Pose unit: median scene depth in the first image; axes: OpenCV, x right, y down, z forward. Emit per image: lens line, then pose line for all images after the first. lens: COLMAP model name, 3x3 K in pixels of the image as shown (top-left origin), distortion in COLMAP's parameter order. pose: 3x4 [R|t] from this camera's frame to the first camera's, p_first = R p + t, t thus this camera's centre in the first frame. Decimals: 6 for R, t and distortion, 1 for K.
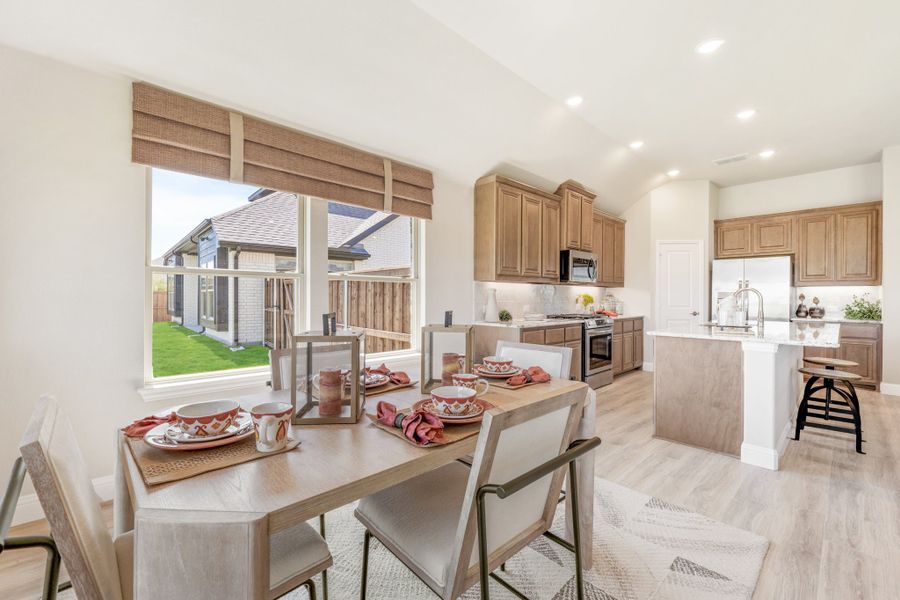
lens RADIAL K [[379.5, 0, 449.5], [0, 379.5, 297.3], [0, 0, 1]] dist [-0.000362, 0.000013]
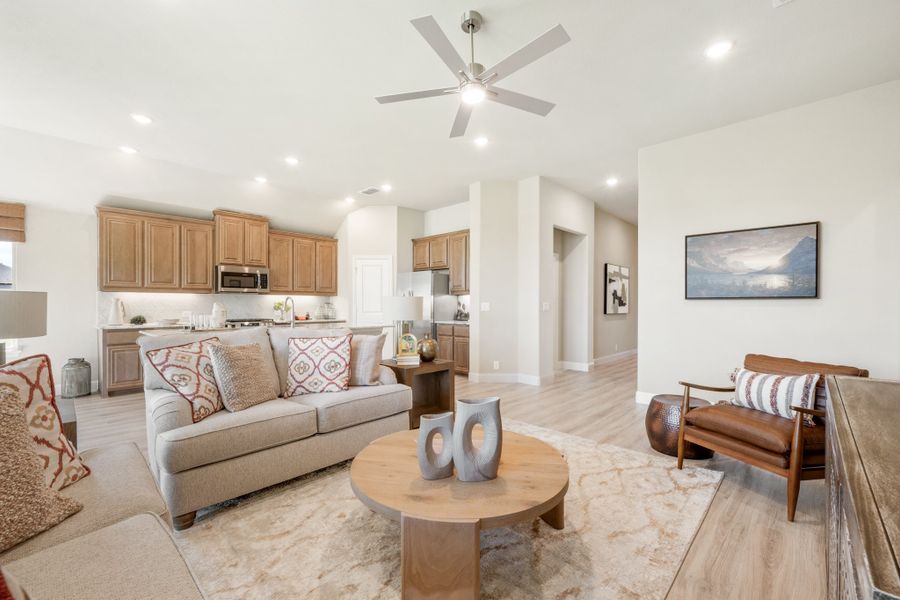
lens RADIAL K [[379.5, 0, 450.4], [0, 379.5, 303.2], [0, 0, 1]] dist [-0.000362, 0.000013]
pose [[0.998568, -0.004367, 0.053321, 0.922976], [0.004695, 0.999971, -0.006040, 0.005335], [-0.053293, 0.006282, 0.998559, -0.224456]]
